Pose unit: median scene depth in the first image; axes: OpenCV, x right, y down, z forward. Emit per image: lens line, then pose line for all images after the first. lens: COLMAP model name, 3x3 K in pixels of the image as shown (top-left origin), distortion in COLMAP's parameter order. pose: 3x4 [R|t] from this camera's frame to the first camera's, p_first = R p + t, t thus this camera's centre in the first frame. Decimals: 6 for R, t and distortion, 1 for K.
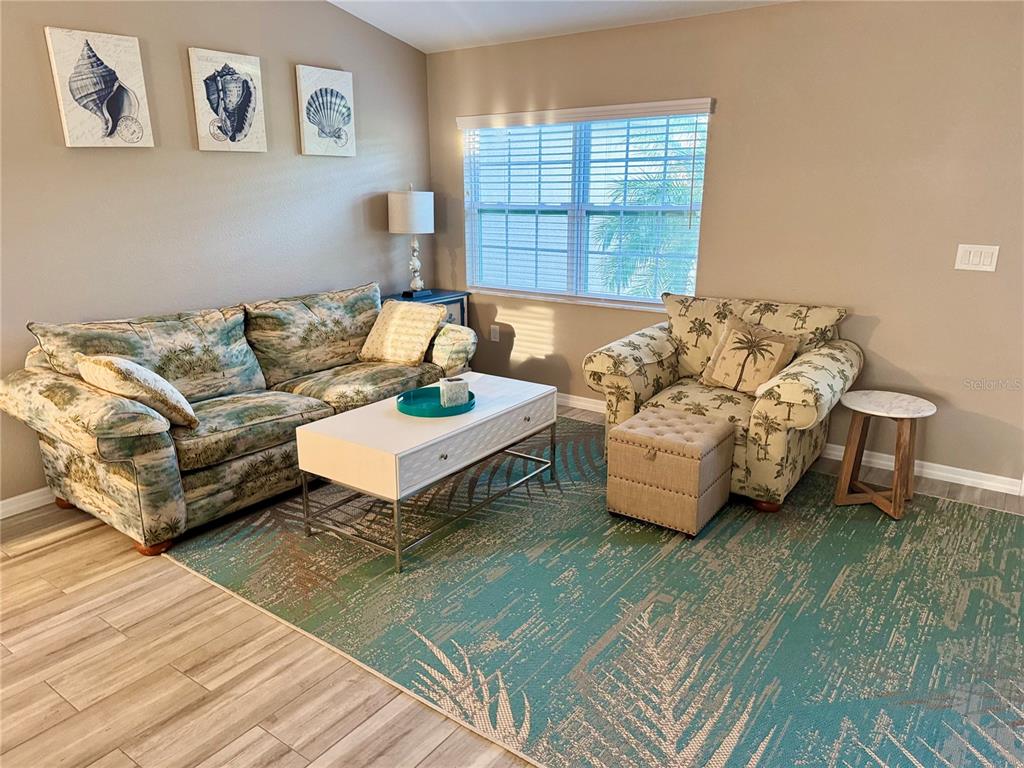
lens RADIAL K [[707.5, 0, 512.0], [0, 707.5, 384.0], [0, 0, 1]] dist [0.120880, -0.169939]
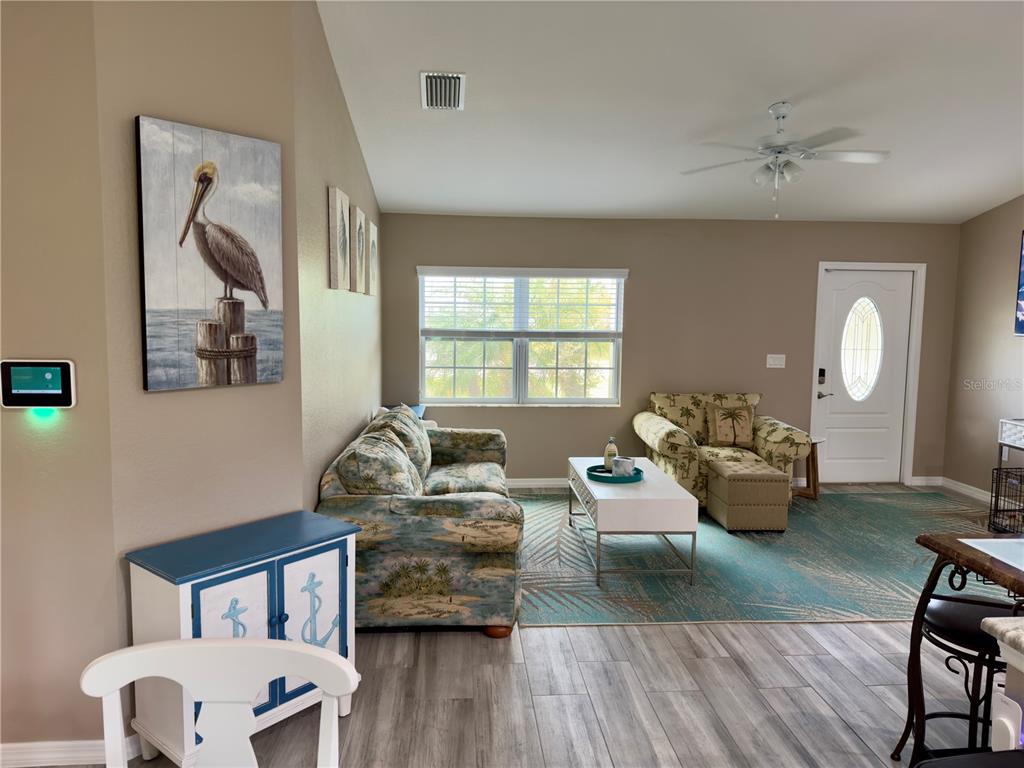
lens RADIAL K [[707.5, 0, 512.0], [0, 707.5, 384.0], [0, 0, 1]] dist [0.120880, -0.169939]
pose [[0.753248, -0.047945, 0.655986, -1.569312], [0.154782, 0.982252, -0.105940, -0.034919], [-0.639265, 0.181334, 0.747301, 0.070284]]
